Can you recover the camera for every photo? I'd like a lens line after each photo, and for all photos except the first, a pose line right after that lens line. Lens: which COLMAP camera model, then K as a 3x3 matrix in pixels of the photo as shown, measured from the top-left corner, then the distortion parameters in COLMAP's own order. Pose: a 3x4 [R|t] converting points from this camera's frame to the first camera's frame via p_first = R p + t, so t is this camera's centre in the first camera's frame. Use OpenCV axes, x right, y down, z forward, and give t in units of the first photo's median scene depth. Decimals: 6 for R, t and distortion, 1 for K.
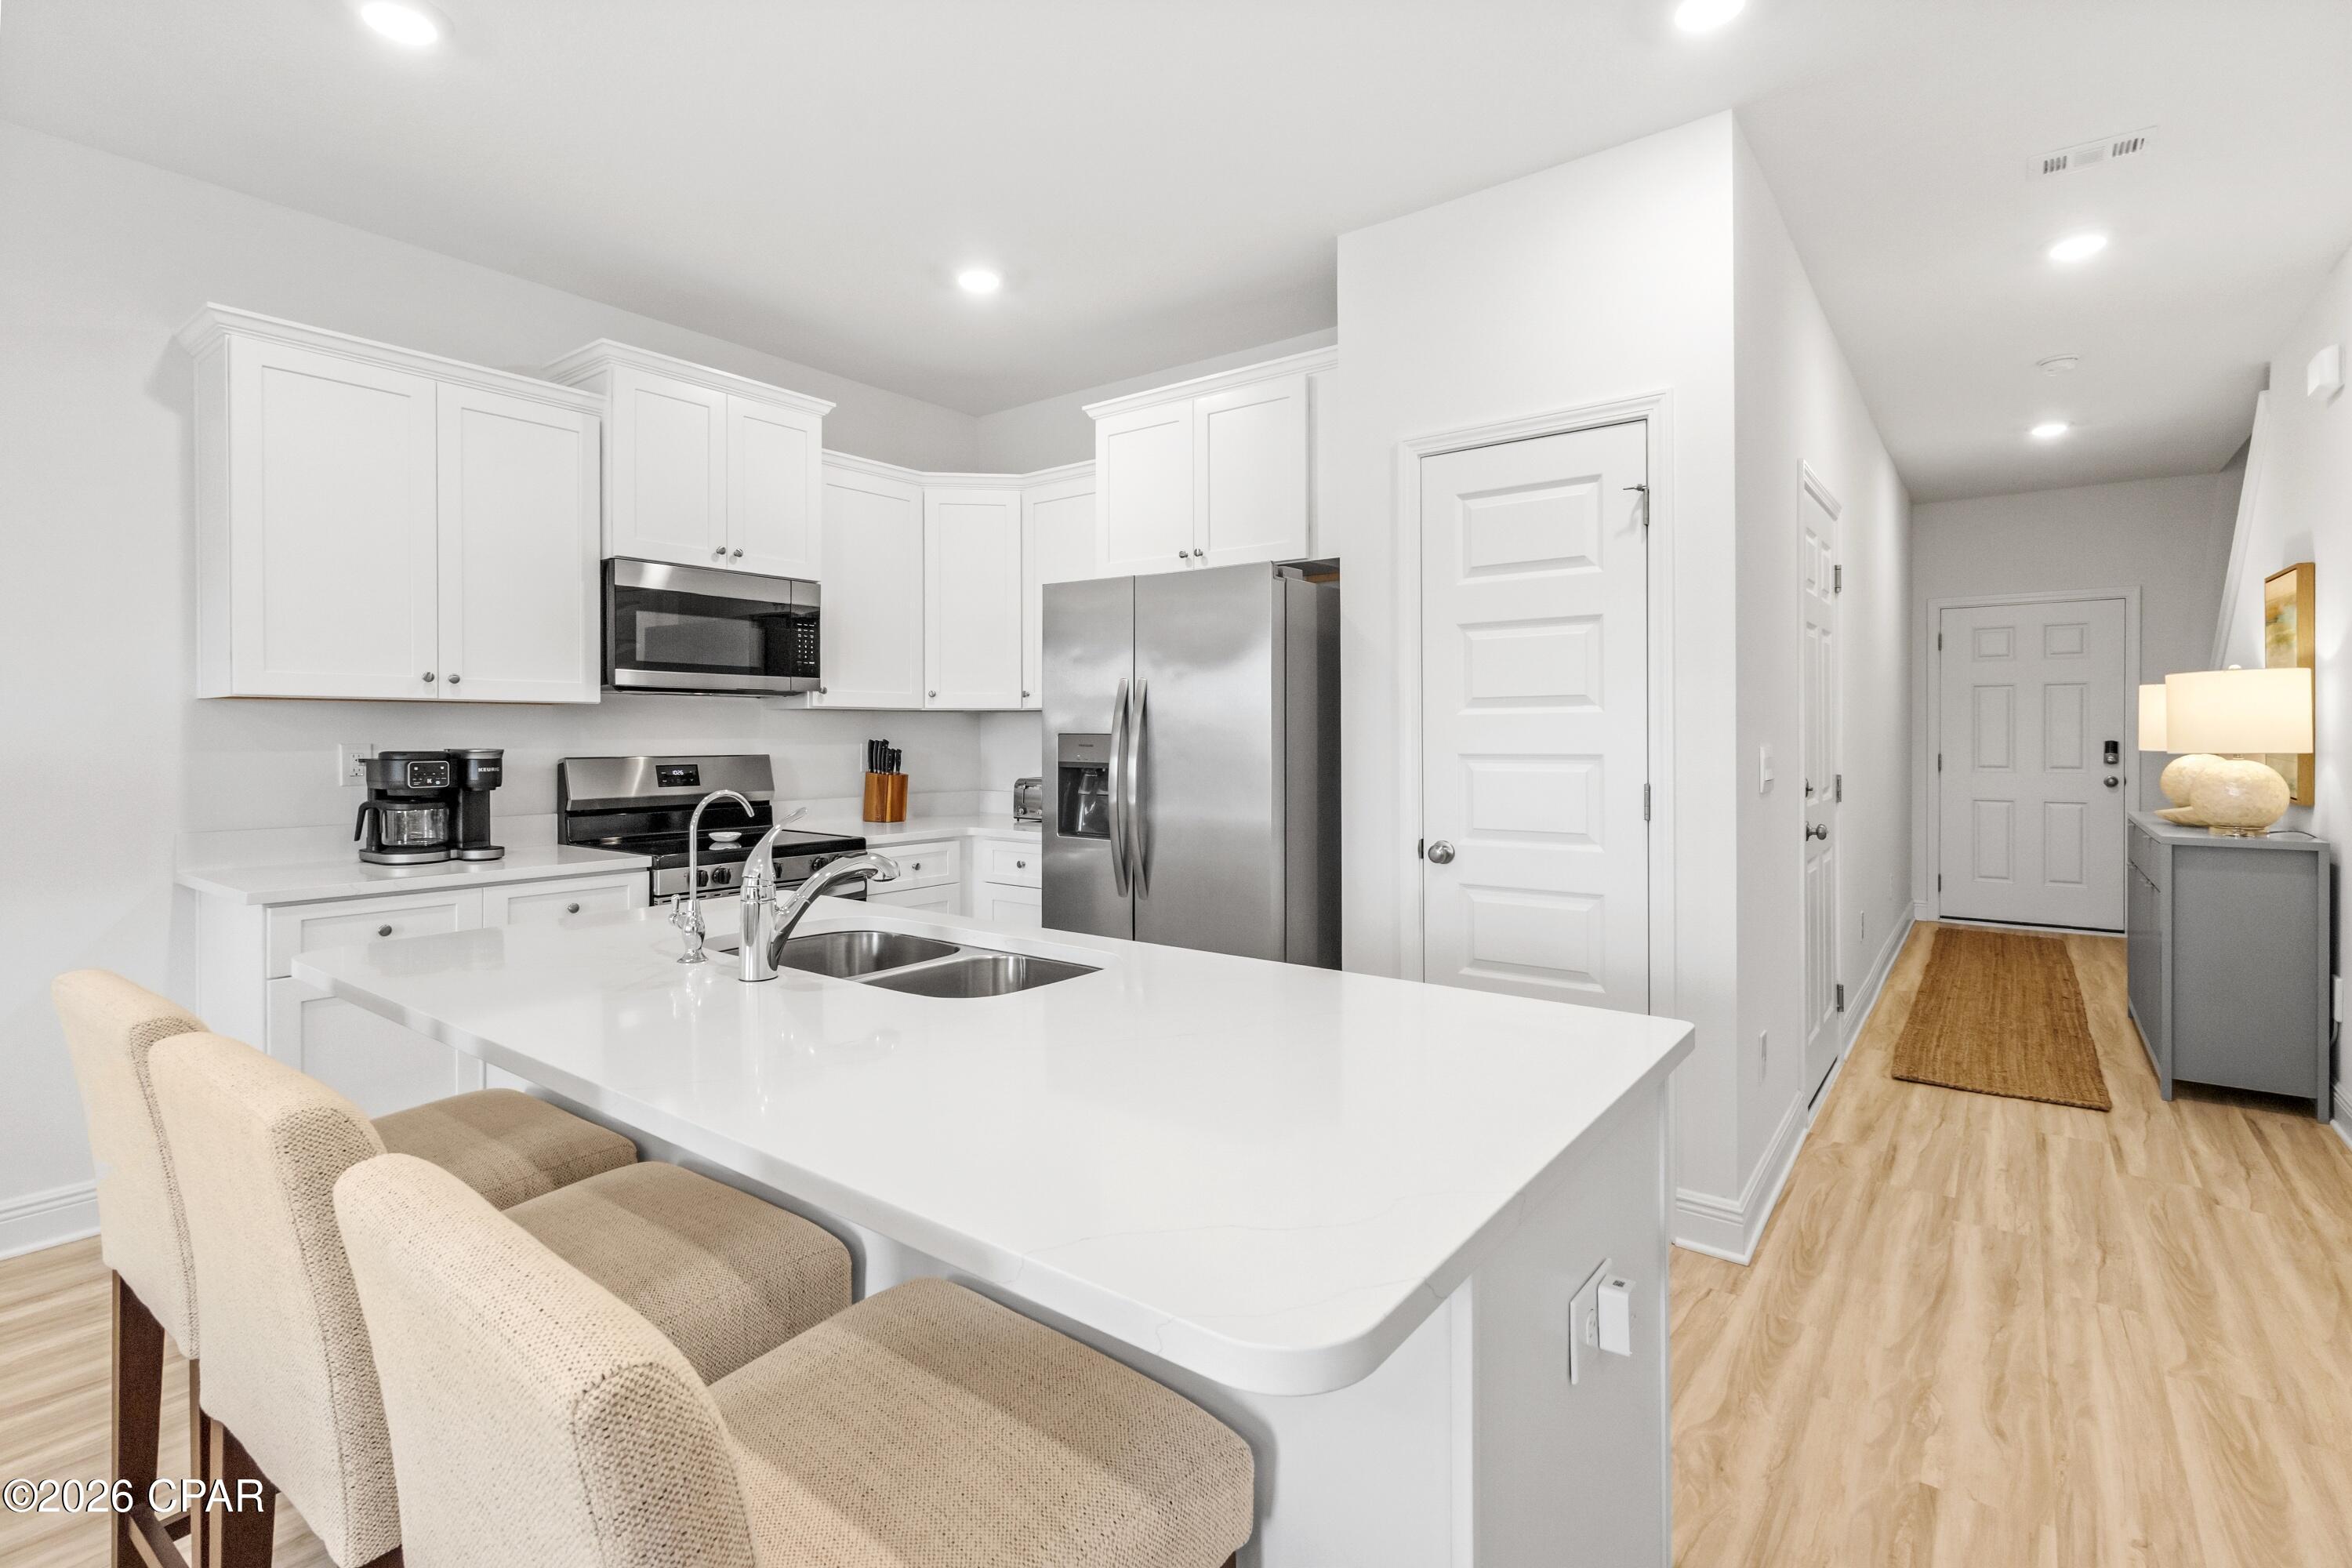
lens RADIAL K [[1110.9, 0, 1208.2], [0, 1110.9, 736.4], [0, 0, 1]] dist [-0.004140, 0.004418]
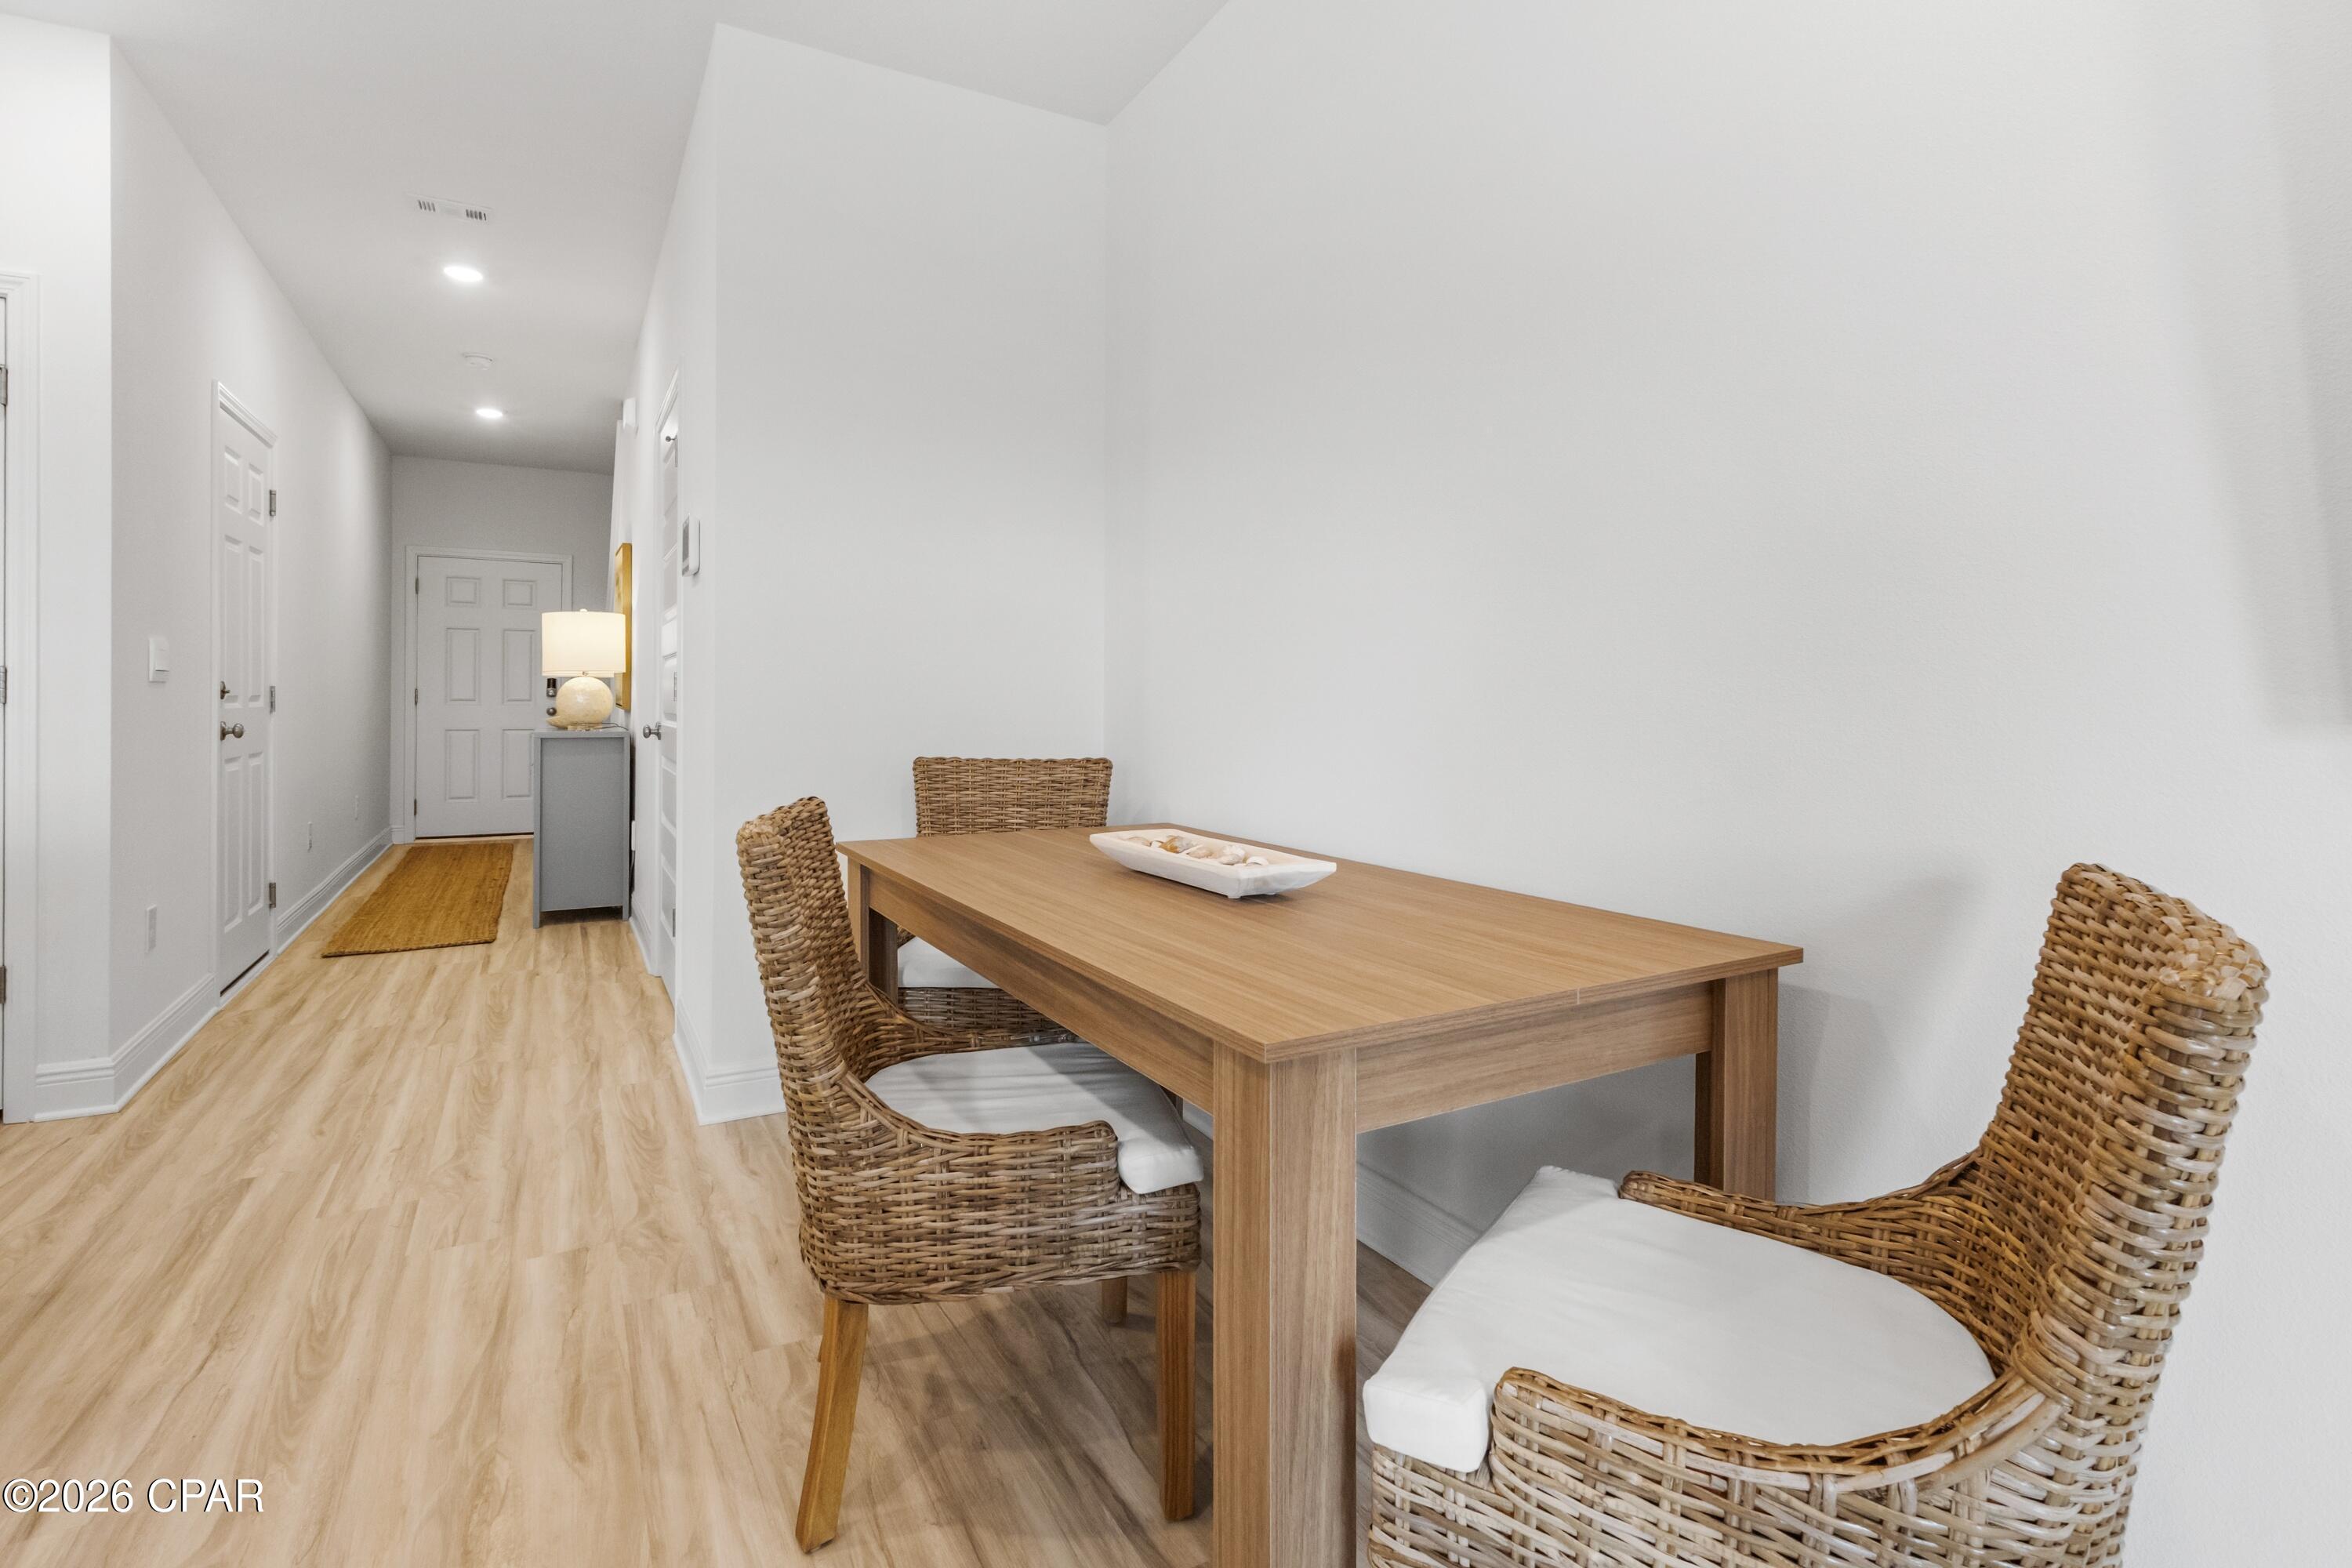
lens RADIAL K [[1110.9, 0, 1111.3], [0, 1110.9, 692.7], [0, 0, 1]] dist [-0.004140, 0.004418]
pose [[0.442537, 0.007460, 0.896719, -0.040850], [-0.008836, 0.999953, -0.003959, 0.045454], [-0.896707, -0.006171, 0.442582, -0.239920]]
